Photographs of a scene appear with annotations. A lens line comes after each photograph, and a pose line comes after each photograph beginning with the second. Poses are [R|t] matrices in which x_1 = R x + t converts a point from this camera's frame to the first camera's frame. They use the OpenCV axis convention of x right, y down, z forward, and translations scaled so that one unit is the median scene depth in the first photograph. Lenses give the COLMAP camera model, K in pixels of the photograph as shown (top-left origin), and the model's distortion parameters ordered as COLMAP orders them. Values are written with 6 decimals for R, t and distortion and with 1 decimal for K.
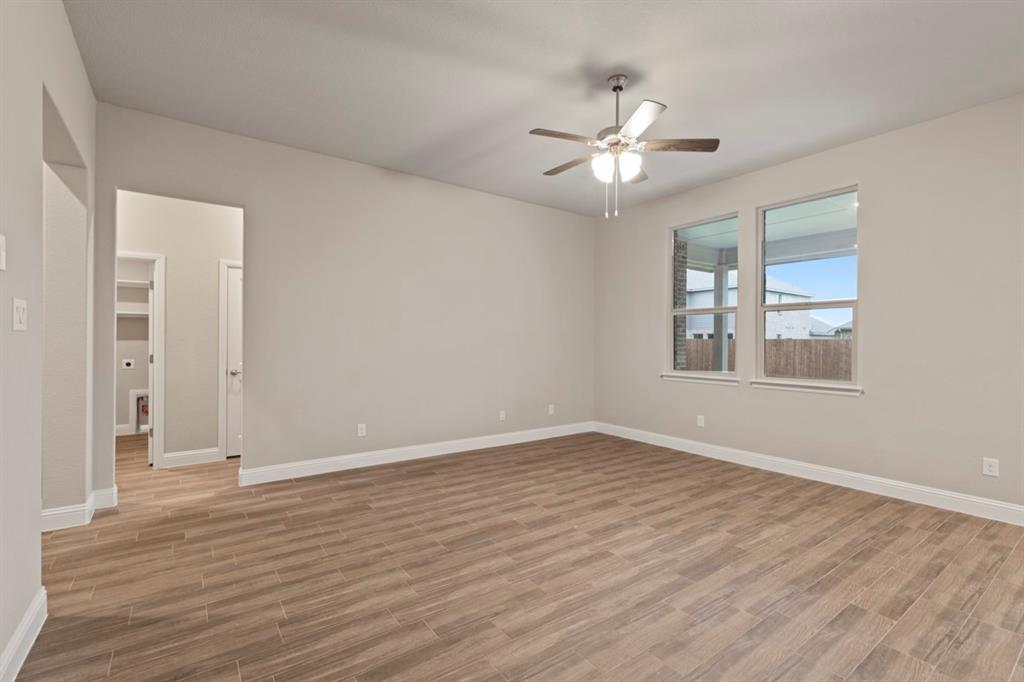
lens RADIAL K [[458.3, 0, 511.3], [0, 458.3, 346.0], [0, 0, 1]] dist [0.005646, -0.001406]
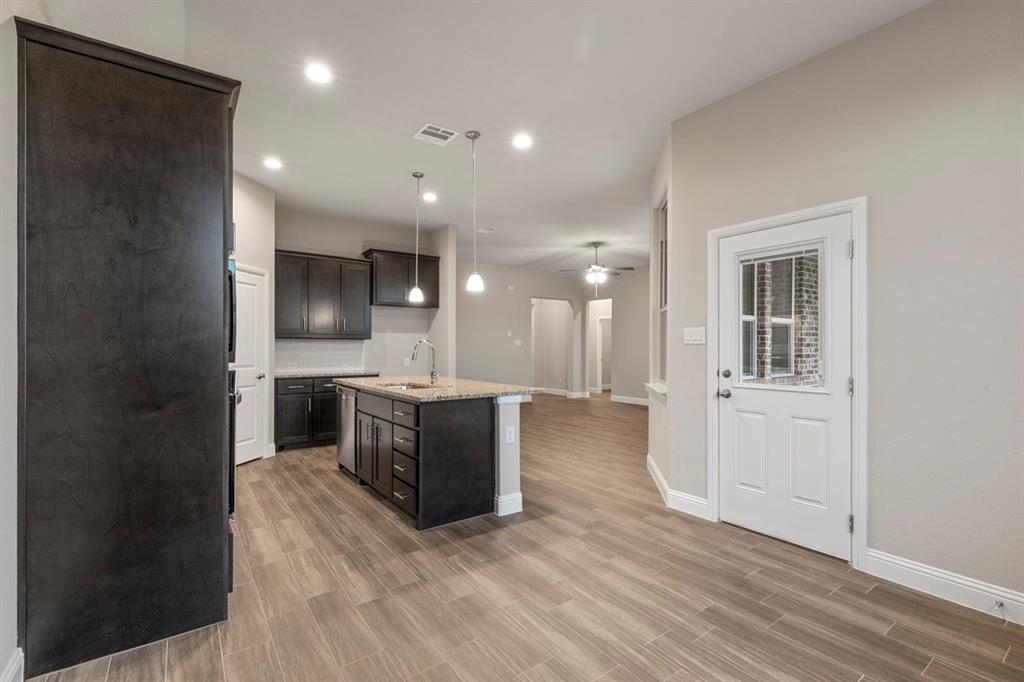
lens RADIAL K [[458.3, 0, 513.1], [0, 458.3, 342.9], [0, 0, 1]] dist [0.005646, -0.001406]
pose [[-0.003001, -0.017139, -0.999849, 2.624074], [-0.012047, 0.999781, -0.017101, 0.019149], [0.999923, 0.011993, -0.003207, 0.529814]]
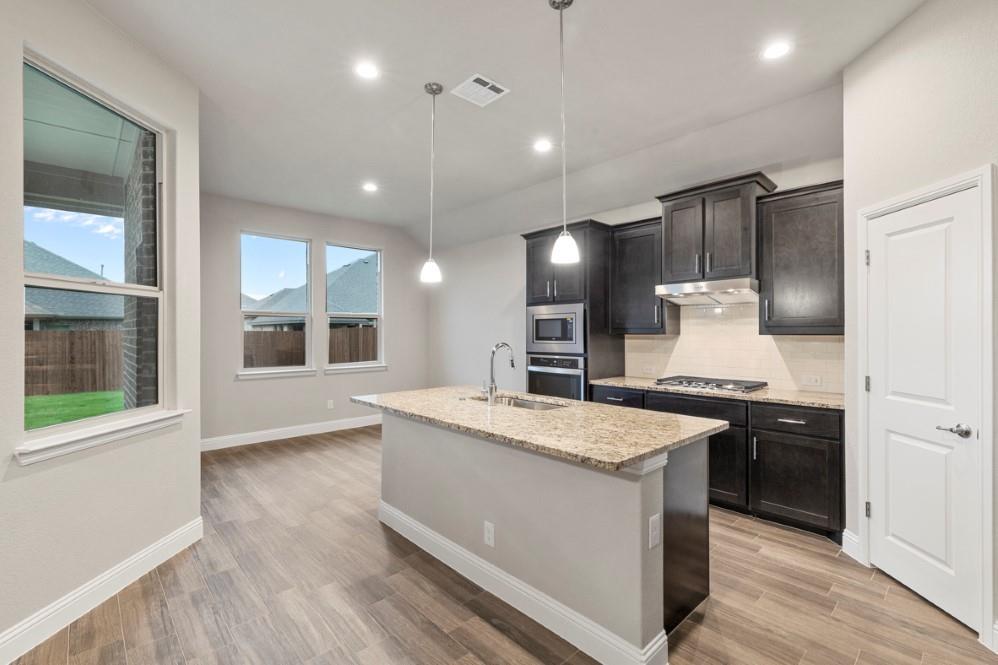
lens RADIAL K [[446.7, 0, 497.7], [0, 446.7, 330.3], [0, 0, 1]] dist [0.005646, -0.001406]
pose [[-0.118564, -0.002824, 0.992942, 0.502684], [0.012053, 0.999918, 0.004283, -0.037199], [-0.992873, 0.012476, -0.118520, 0.399251]]
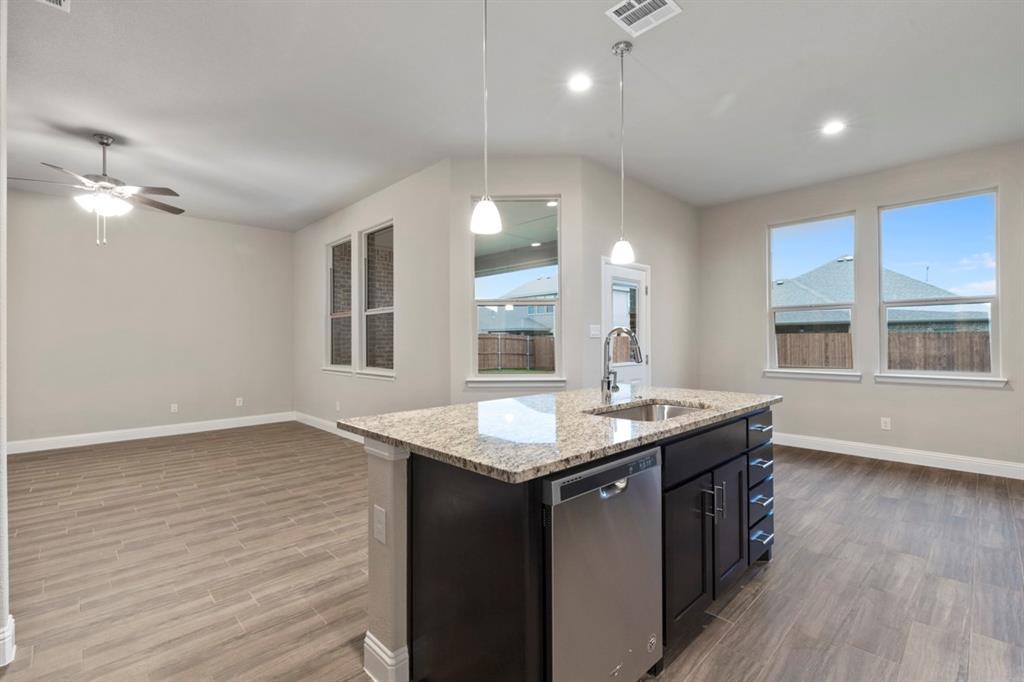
lens RADIAL K [[458.3, 0, 507.6], [0, 458.3, 338.2], [0, 0, 1]] dist [0.005646, -0.001406]
pose [[0.990578, -0.010657, 0.136532, 1.110765], [0.013212, 0.999754, -0.017826, 0.019835], [-0.136308, 0.019462, 0.990475, -0.401513]]
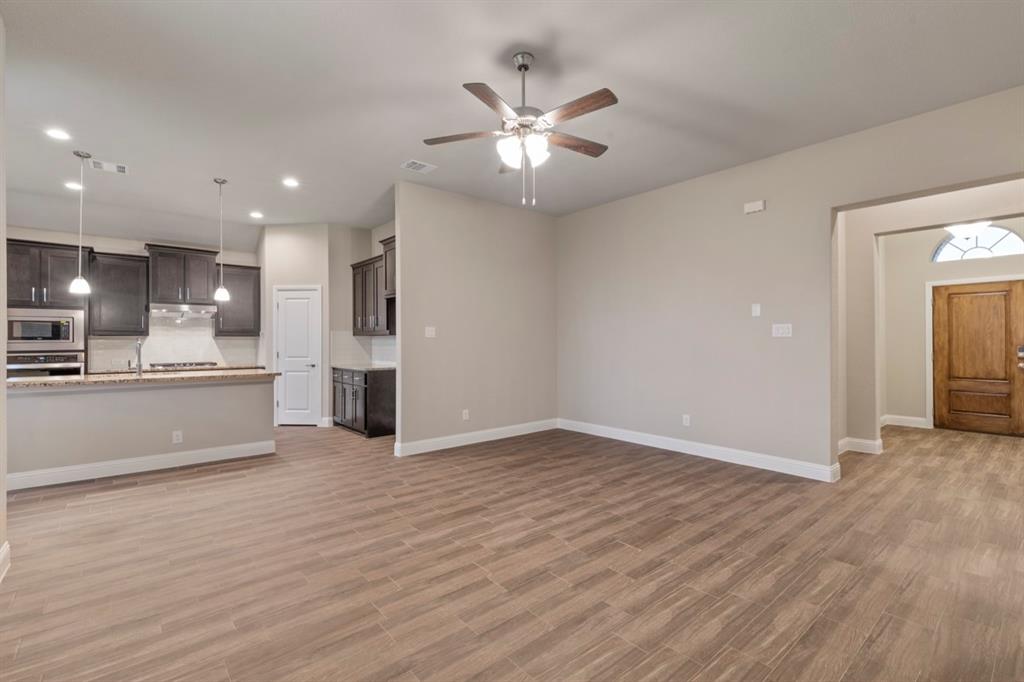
lens RADIAL K [[458.3, 0, 512.5], [0, 458.3, 340.2], [0, 0, 1]] dist [0.005646, -0.001406]
pose [[-0.996966, -0.003564, -0.077761, 0.309556], [-0.003994, 0.999978, 0.005374, -0.011857], [0.077740, 0.005669, -0.996958, 1.841678]]
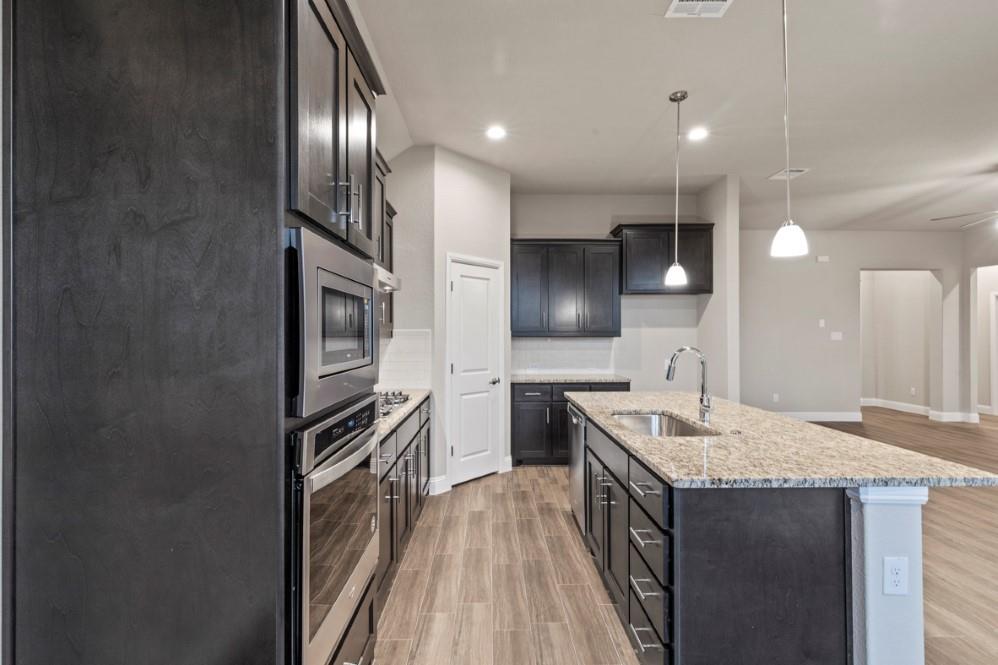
lens RADIAL K [[446.7, 0, 499.2], [0, 446.7, 331.8], [0, 0, 1]] dist [0.005646, -0.001406]
pose [[-0.571610, -0.011707, -0.820442, 2.167069], [-0.011067, 0.999917, -0.006558, -0.024709], [0.820451, 0.005331, -0.571692, 0.452314]]
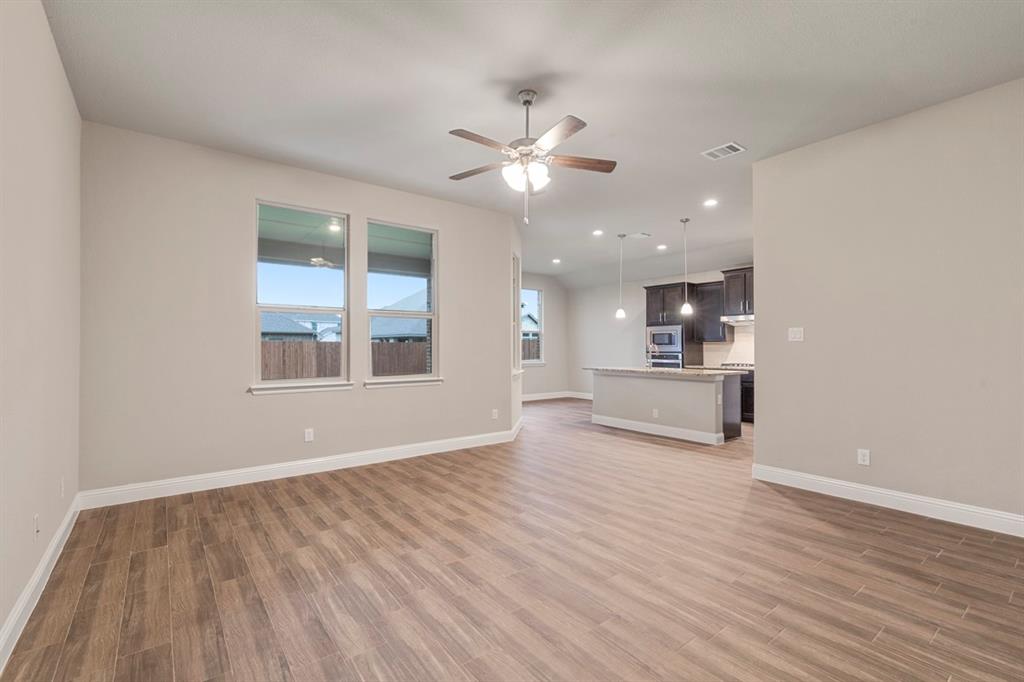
lens RADIAL K [[458.3, 0, 512.4], [0, 458.3, 342.6], [0, 0, 1]] dist [0.005646, -0.001406]
pose [[-0.028913, 0.002949, 0.999578, -0.774093], [0.009328, 0.999953, -0.002681, -0.012611], [-0.999538, 0.009247, -0.028939, 1.018601]]
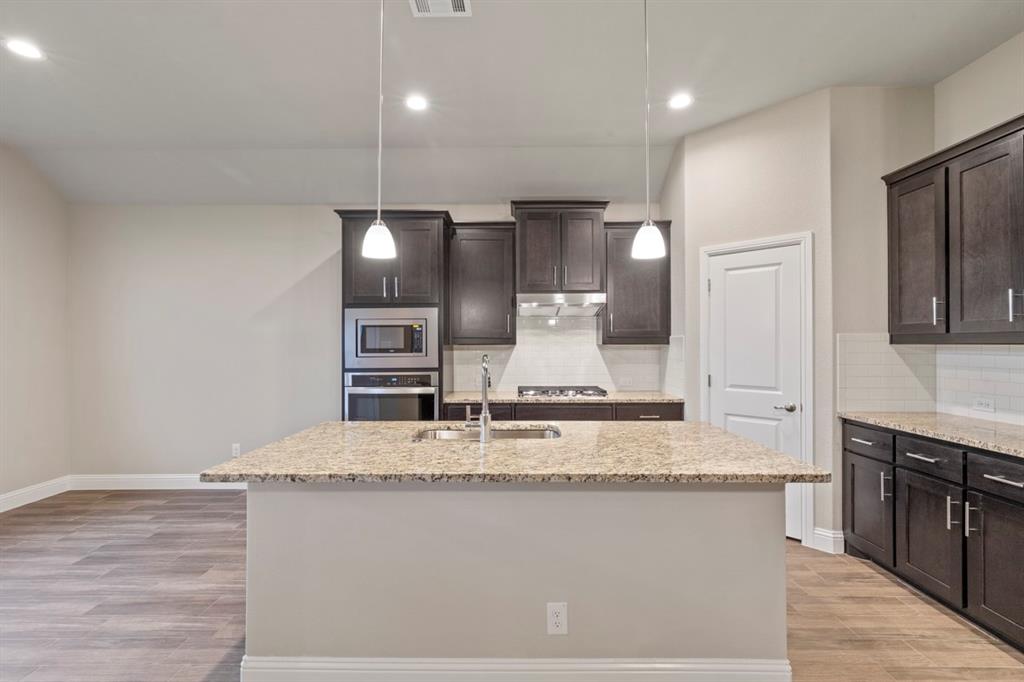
lens RADIAL K [[458.3, 0, 511.9], [0, 458.3, 341.8], [0, 0, 1]] dist [0.005646, -0.001406]
pose [[-0.806157, -0.001274, 0.591701, 0.959782], [0.003543, 0.999969, 0.006981, -0.031219], [-0.591691, 0.007724, -0.806127, 0.800967]]
